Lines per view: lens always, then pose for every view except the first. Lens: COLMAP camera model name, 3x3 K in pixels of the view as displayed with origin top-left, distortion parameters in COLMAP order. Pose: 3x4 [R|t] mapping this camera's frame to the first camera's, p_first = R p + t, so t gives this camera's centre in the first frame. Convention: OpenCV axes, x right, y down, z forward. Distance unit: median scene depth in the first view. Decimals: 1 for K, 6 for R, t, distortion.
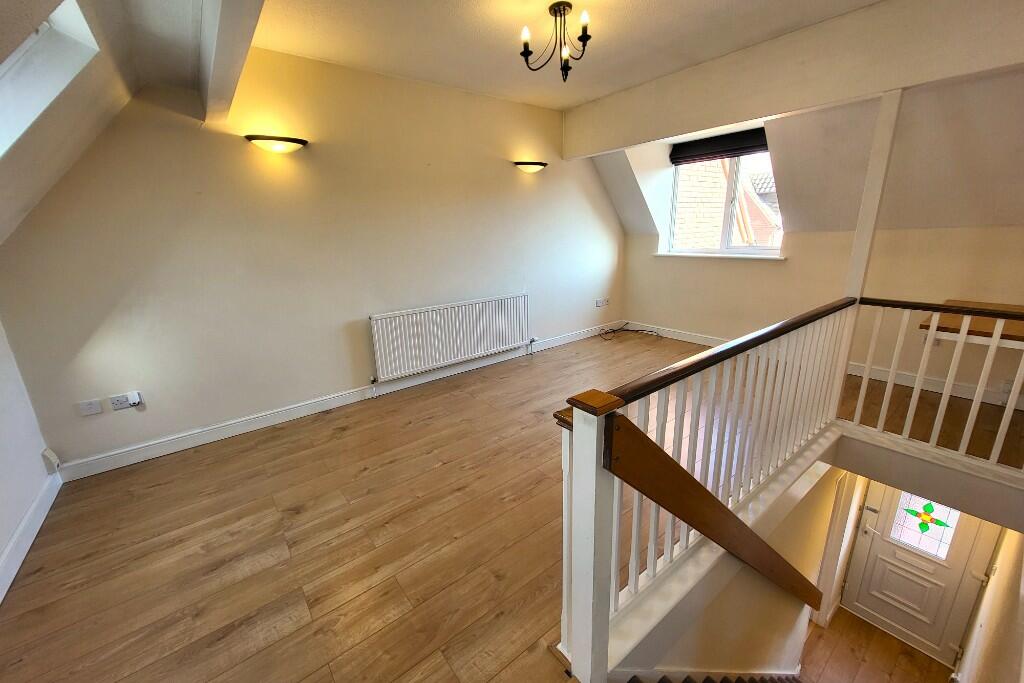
lens RADIAL K [[406.2, 0, 507.8], [0, 406.2, 337.2], [0, 0, 1]] dist [0.002308, -0.000100]
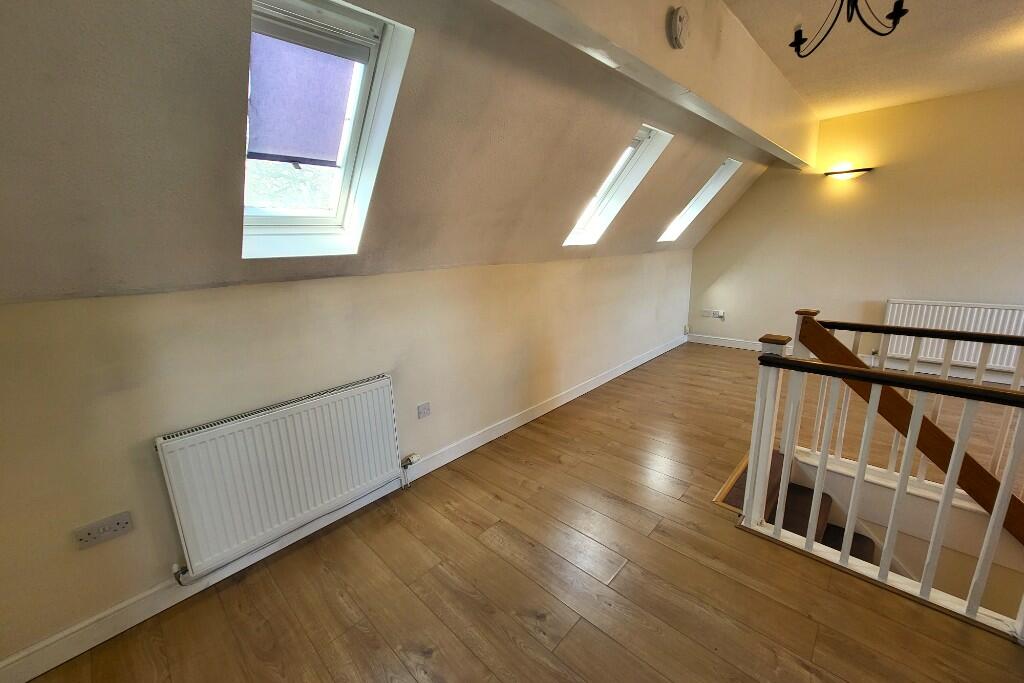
lens RADIAL K [[394.0, 0, 504.2], [0, 394.0, 339.5], [0, 0, 1]] dist [0.003315, 0.000062]
pose [[0.143076, 0.247908, -0.958160, 1.216962], [-0.228343, 0.950270, 0.211769, 0.137581], [0.963010, 0.188490, 0.192569, -0.595851]]
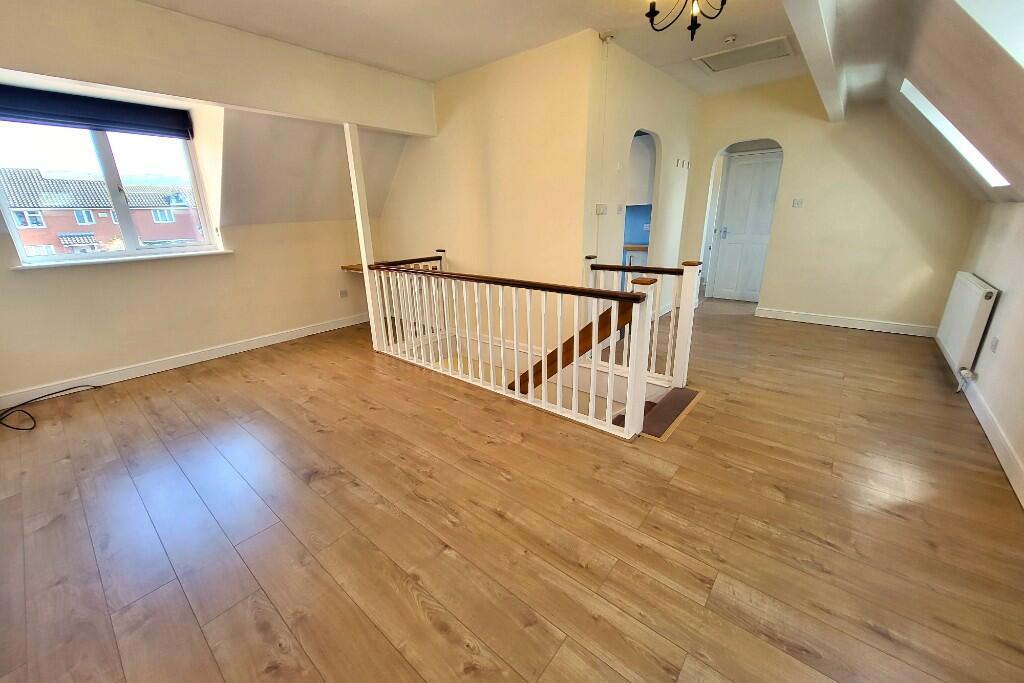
lens RADIAL K [[394.0, 0, 504.2], [0, 394.0, 339.5], [0, 0, 1]] dist [0.003315, 0.000062]
pose [[-0.205050, -0.272360, 0.940093, -0.915765], [0.287278, 0.901448, 0.323825, -0.239694], [-0.935642, 0.336468, -0.106599, 1.134523]]
